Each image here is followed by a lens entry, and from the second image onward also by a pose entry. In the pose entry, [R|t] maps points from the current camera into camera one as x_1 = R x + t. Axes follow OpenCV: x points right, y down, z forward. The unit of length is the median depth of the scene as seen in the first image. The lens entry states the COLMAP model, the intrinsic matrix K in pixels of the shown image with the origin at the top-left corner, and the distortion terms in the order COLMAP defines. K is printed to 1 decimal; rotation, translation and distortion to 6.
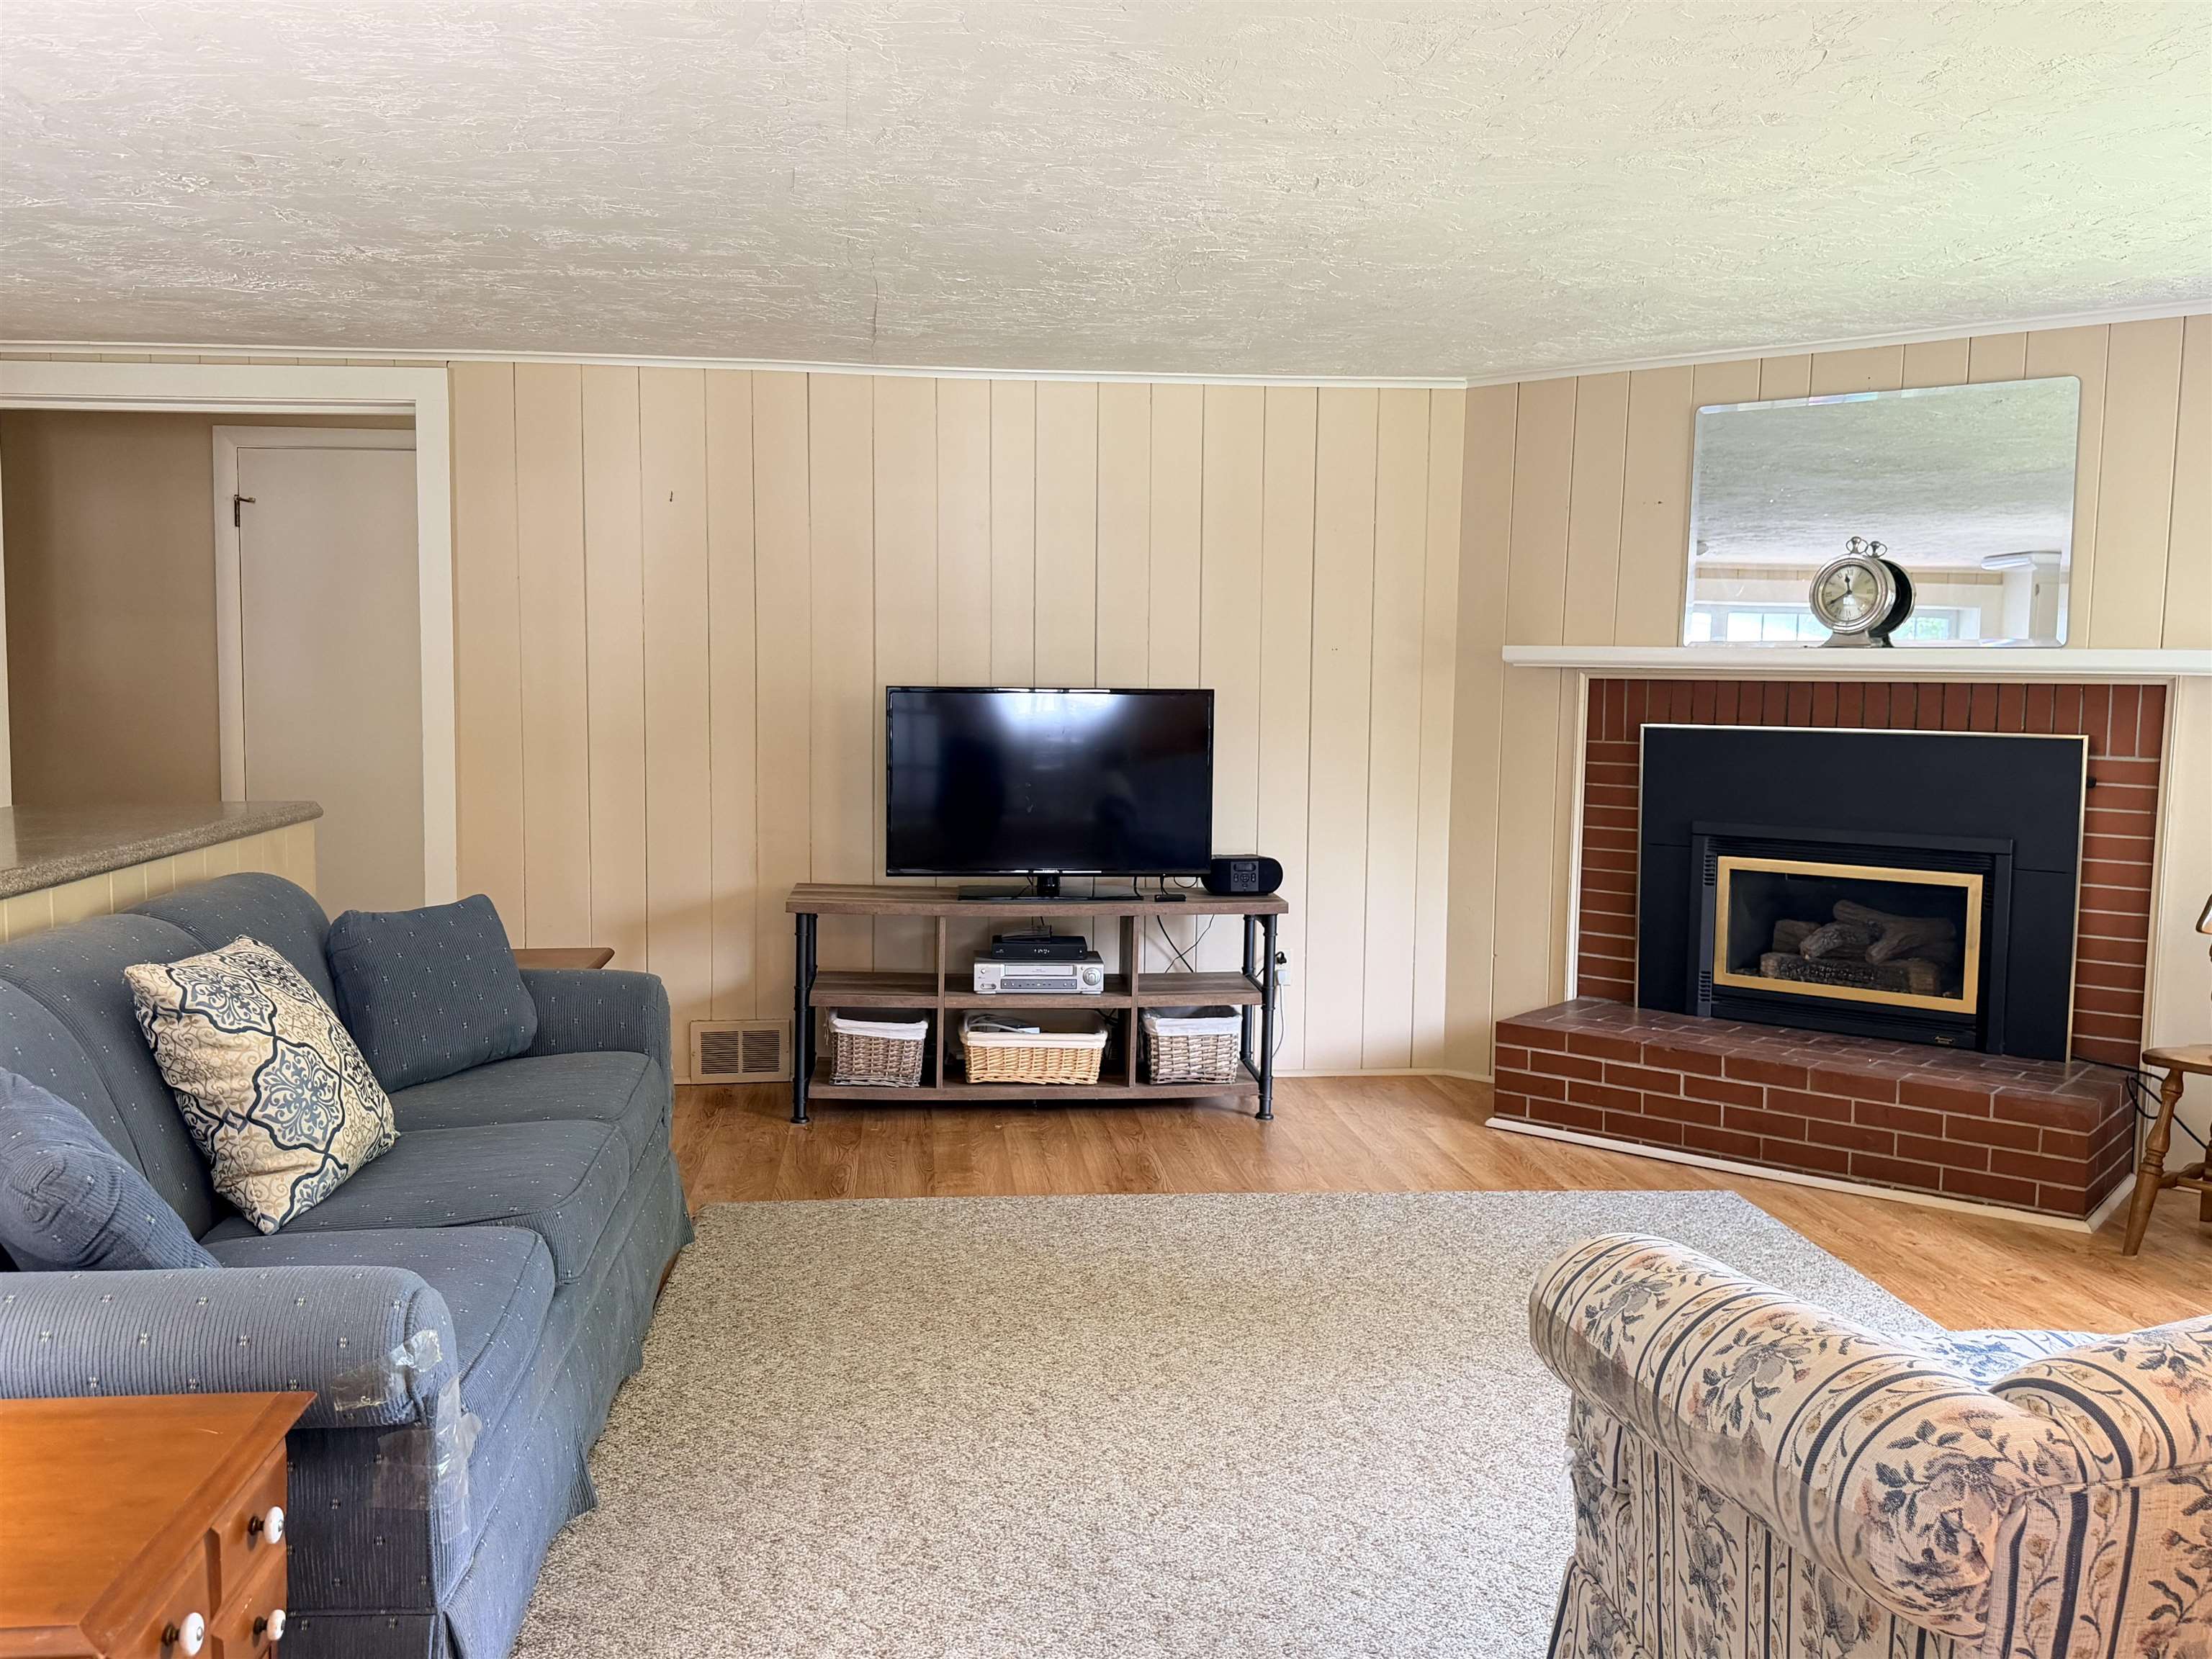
lens RADIAL K [[1882.5, 0, 1099.3], [0, 1882.5, 822.3], [0, 0, 1]] dist [0.024409, -0.037275]
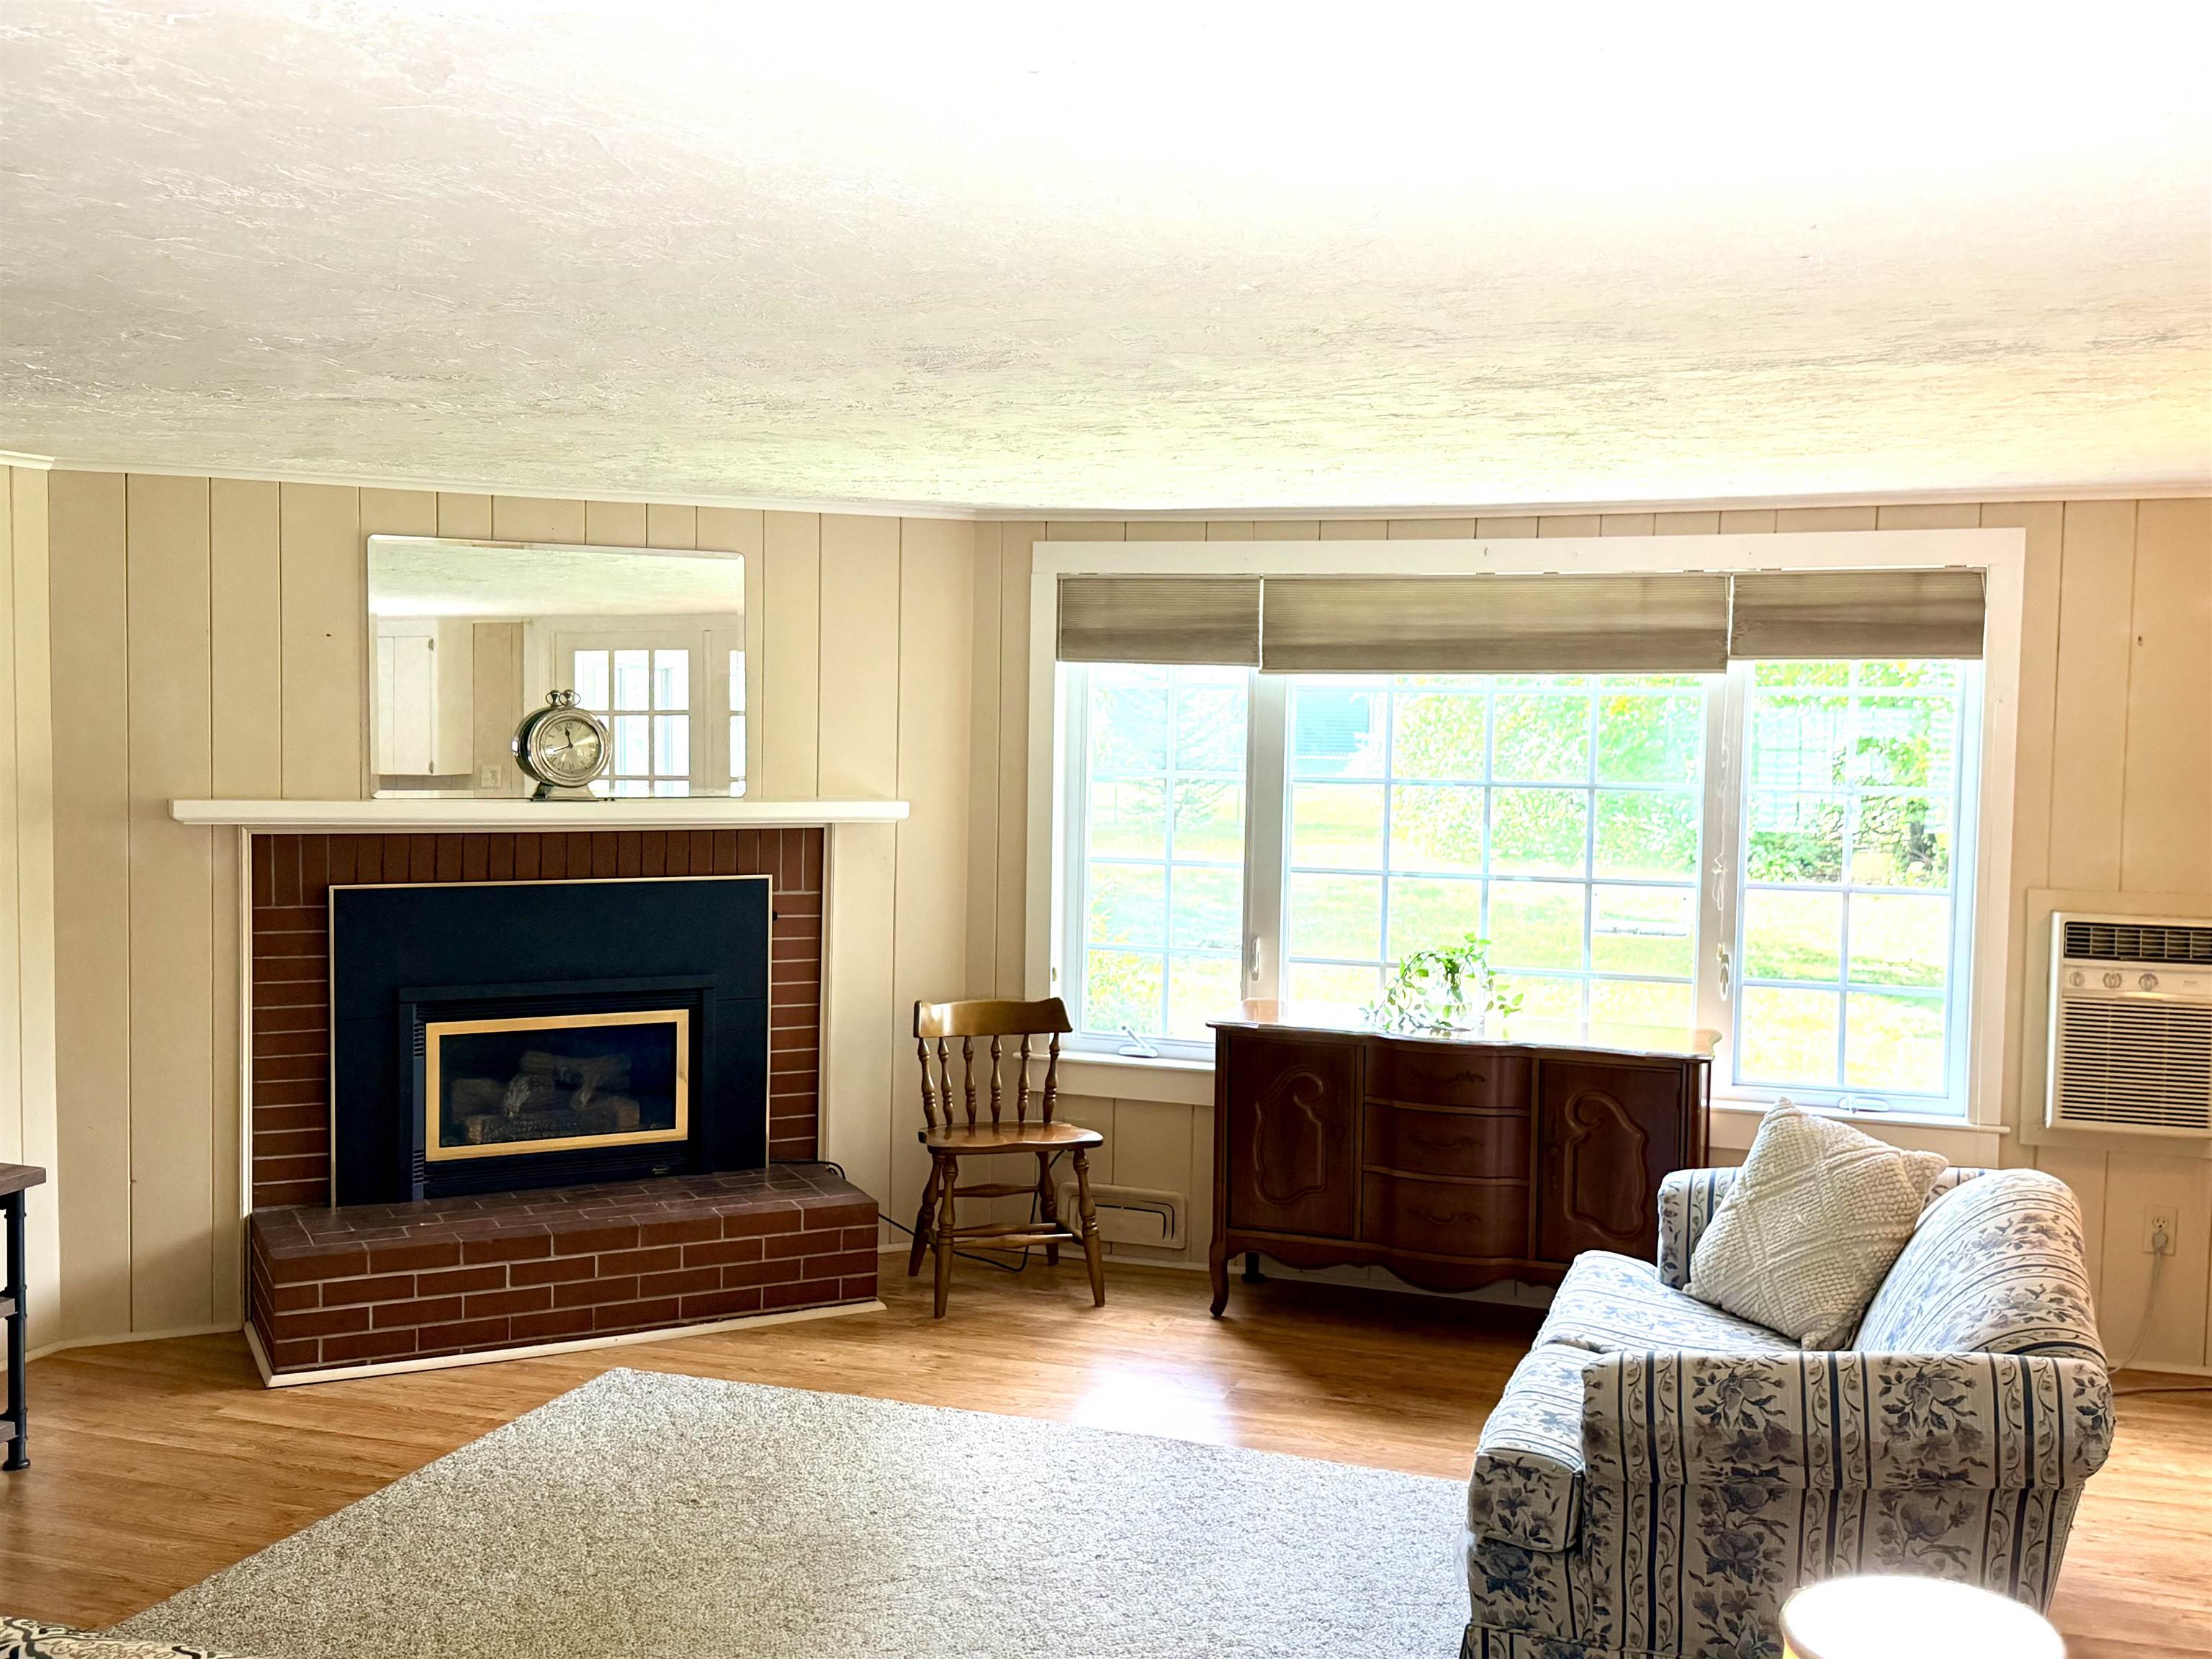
lens RADIAL K [[2198.6, 0, 1110.0], [0, 2198.6, 833.0], [0, 0, 1]] dist [0.091749, 0.000000]
pose [[0.418293, -0.062770, 0.906141, -0.568296], [0.061341, 0.997284, 0.040767, -0.109902], [-0.906238, 0.038531, 0.421007, 0.261186]]
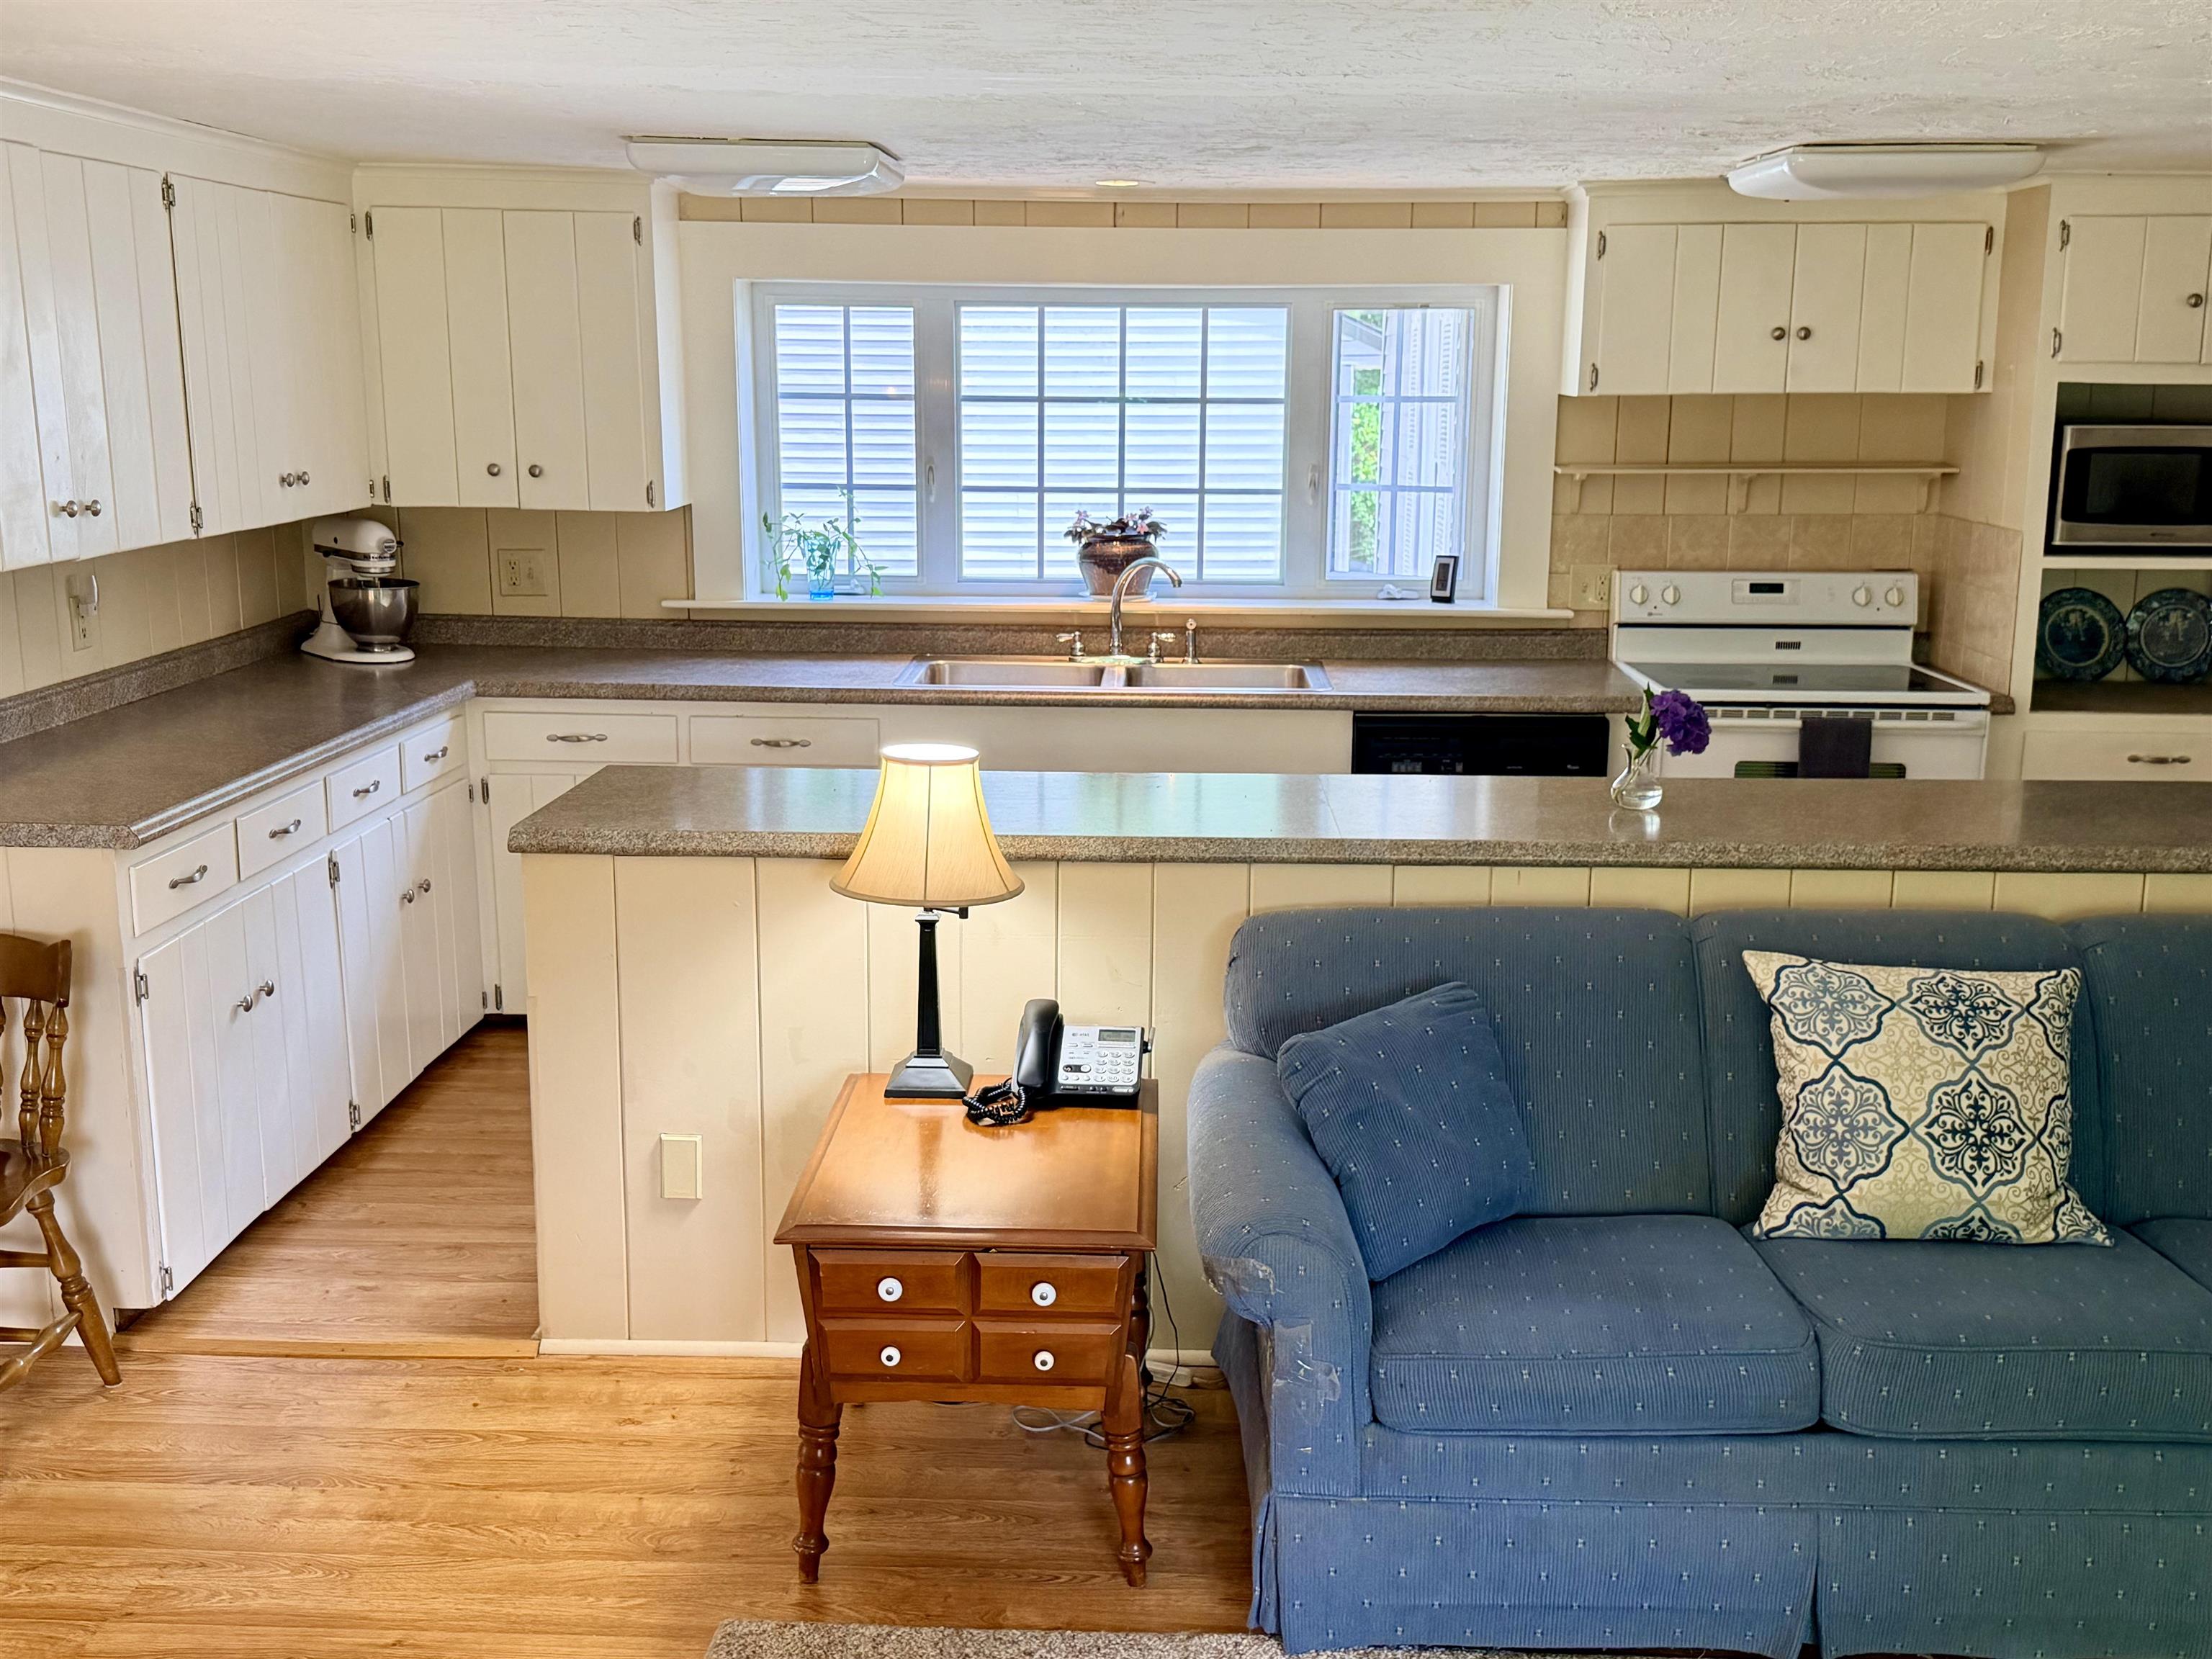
lens RADIAL K [[2198.6, 0, 1103.7], [0, 2198.6, 838.4], [0, 0, 1]] dist [0.091749, 0.000000]
pose [[-0.141878, 0.192529, -0.970980, 0.418512], [-0.085111, 0.974898, 0.205743, -0.119356], [0.986218, 0.111832, -0.121930, 0.437835]]
